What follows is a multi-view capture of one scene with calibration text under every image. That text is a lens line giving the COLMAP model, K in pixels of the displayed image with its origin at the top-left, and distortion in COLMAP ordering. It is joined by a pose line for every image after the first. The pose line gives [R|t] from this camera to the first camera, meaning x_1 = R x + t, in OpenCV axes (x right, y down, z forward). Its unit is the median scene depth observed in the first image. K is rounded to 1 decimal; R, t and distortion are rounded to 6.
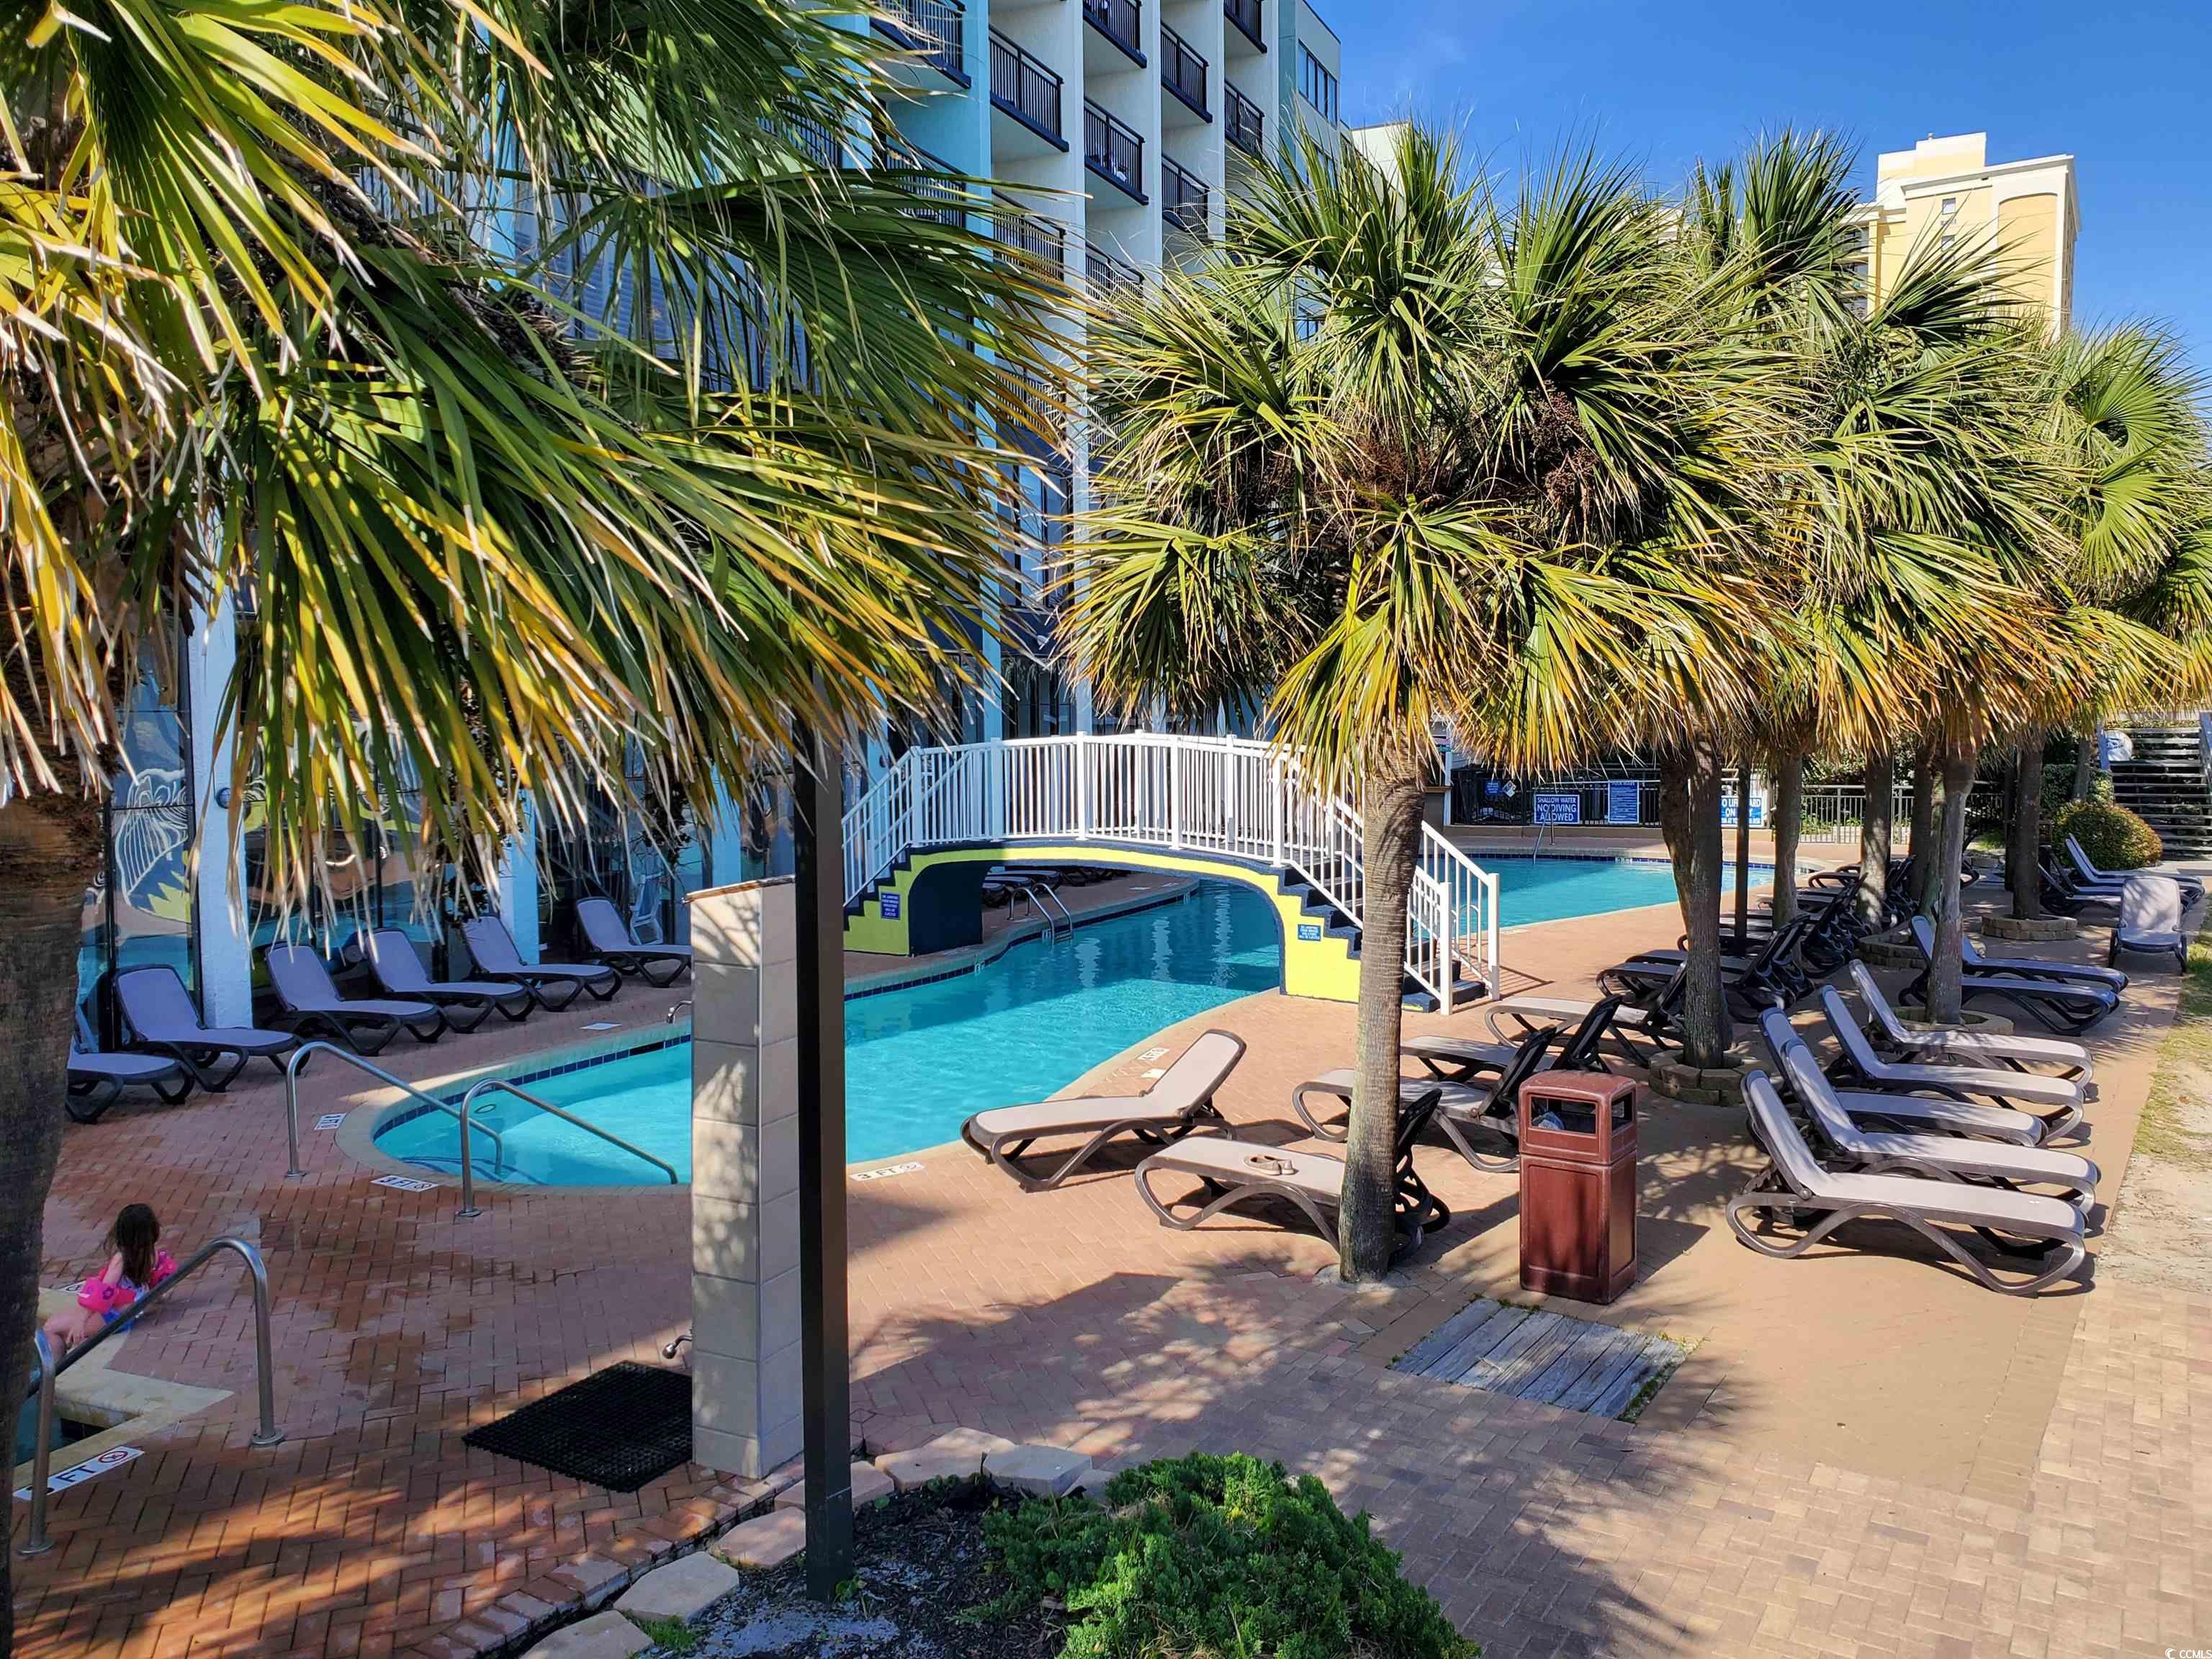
lens RADIAL K [[1677.1, 0, 1106.0], [0, 1677.1, 829.5], [0, 0, 1]] dist [0.002341, 0.001444]
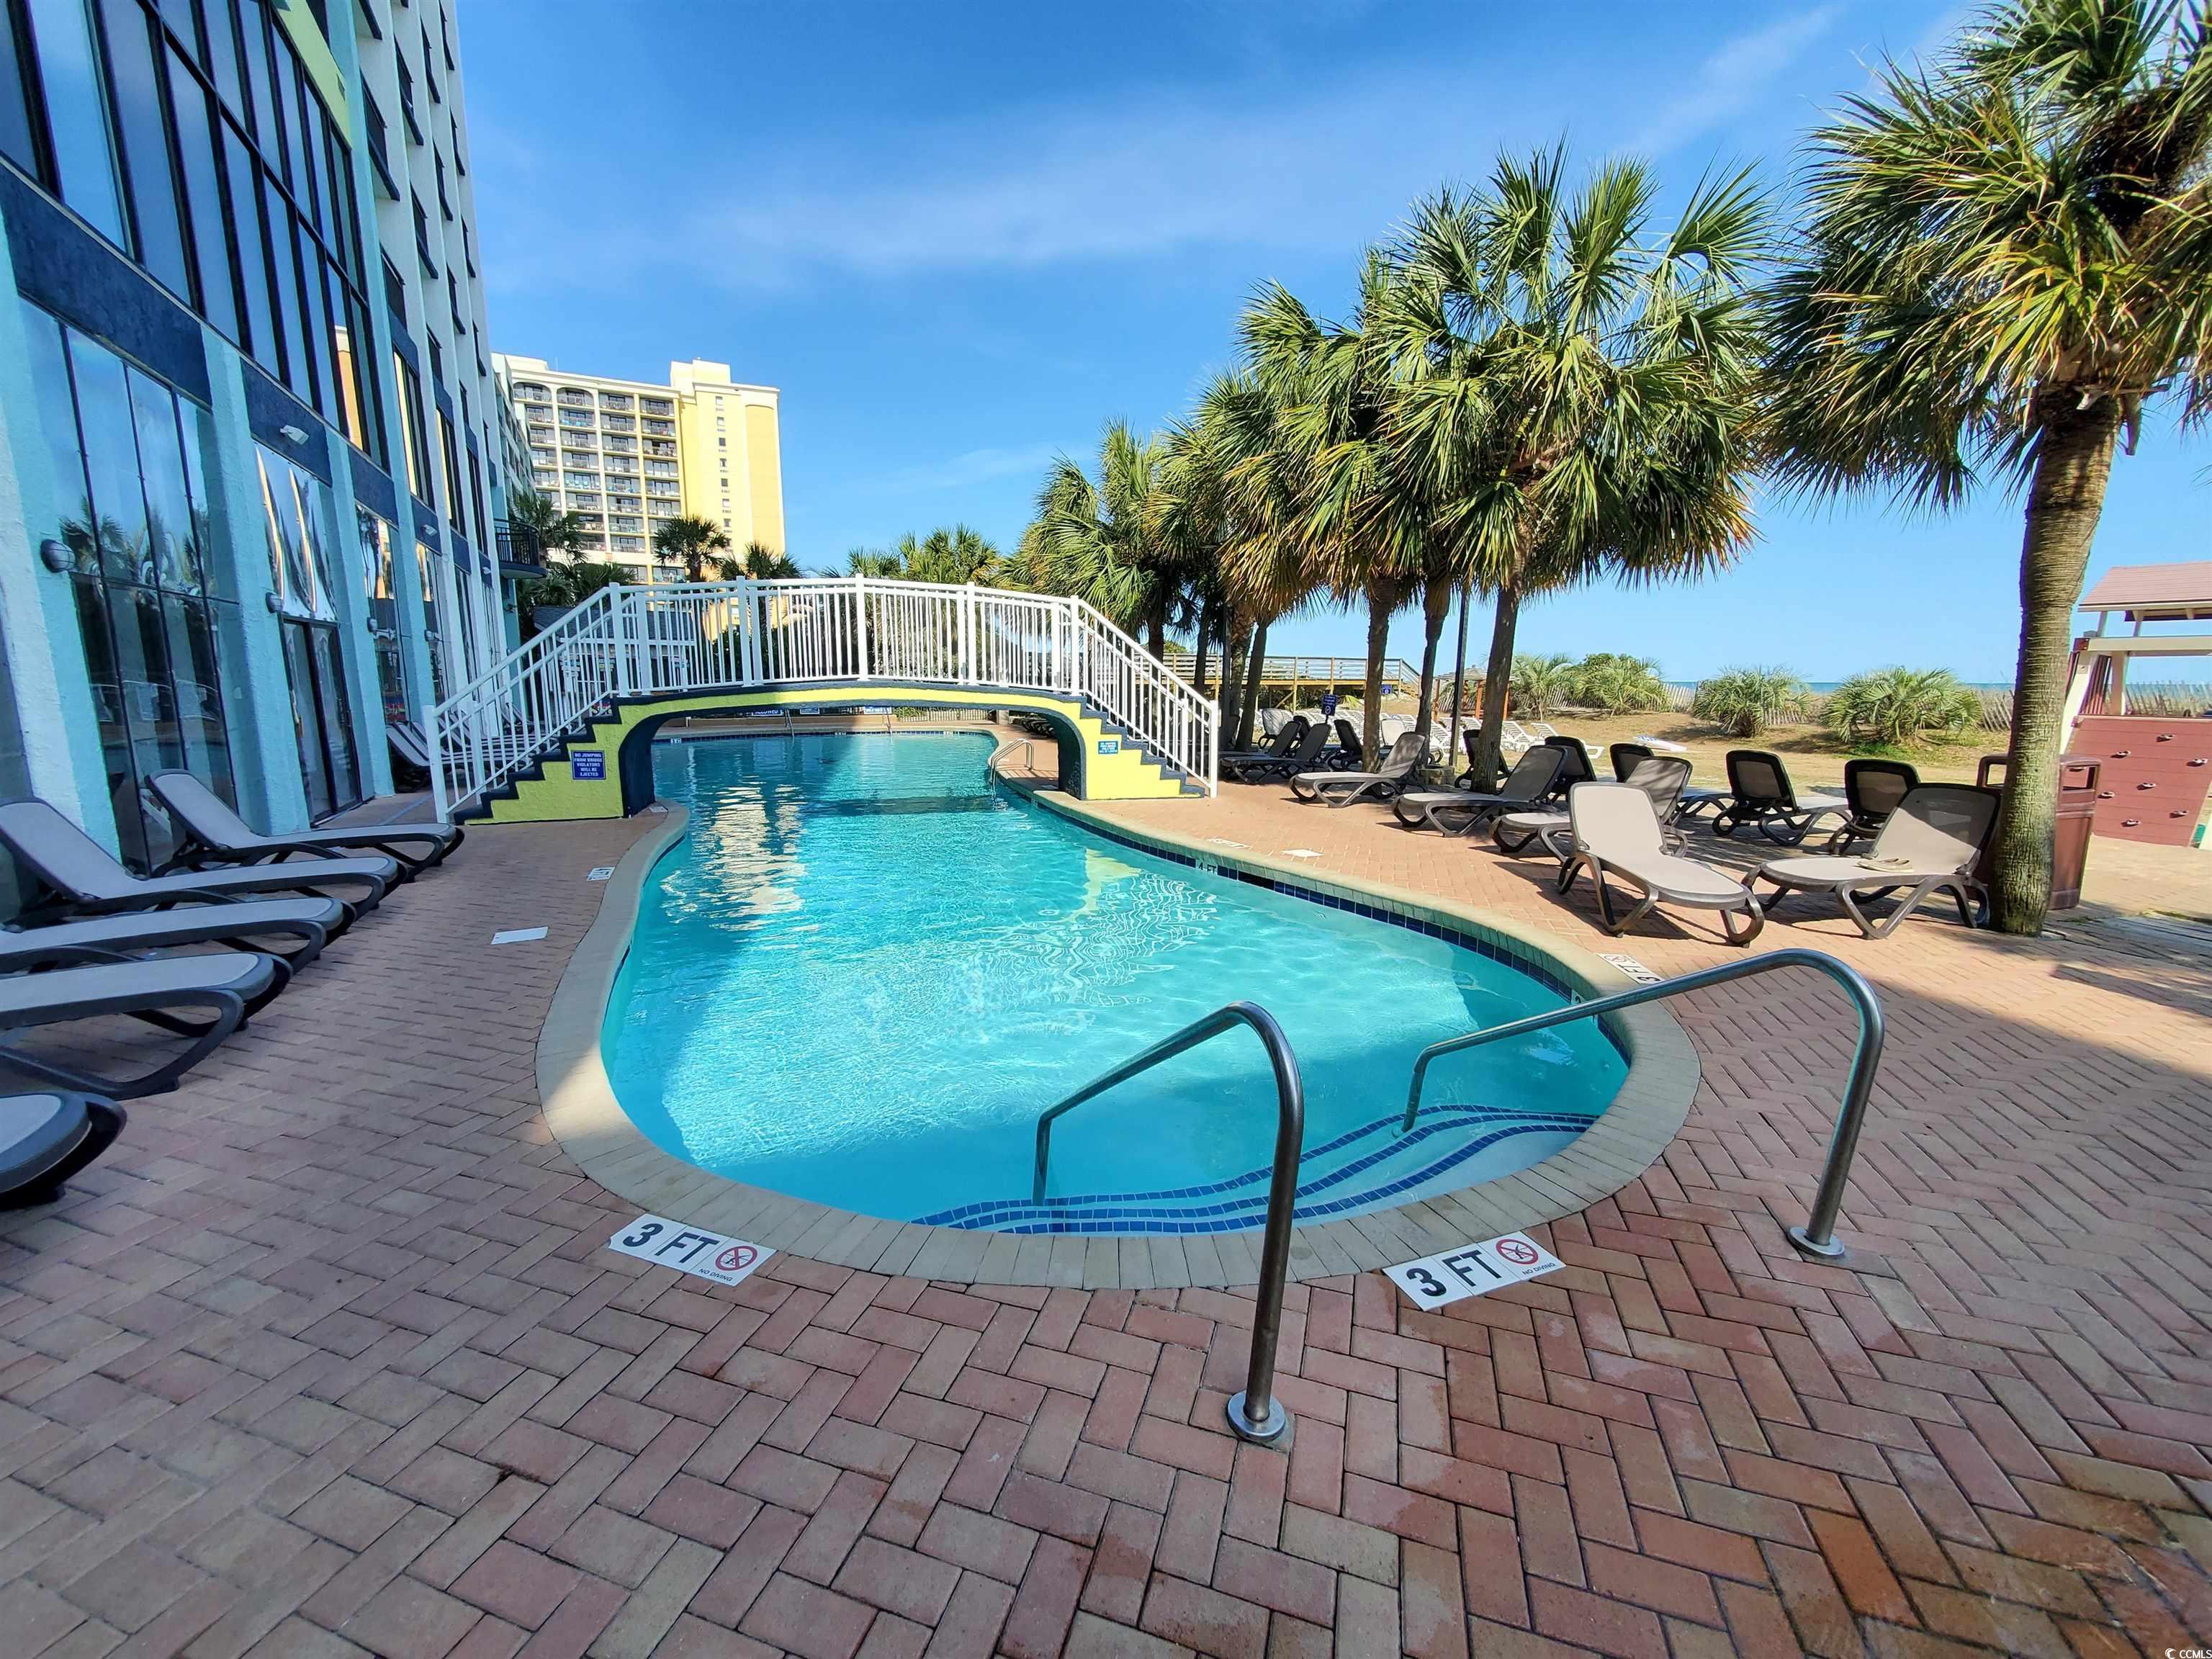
lens RADIAL K [[886.4, 0, 1106.0], [0, 886.4, 829.5], [0, 0, 1]] dist [-0.000294, -0.000065]
pose [[0.628889, -0.116785, 0.768674, -0.328054], [0.046112, 0.992517, 0.113067, 0.039435], [-0.776126, -0.035661, 0.629568, 0.488899]]
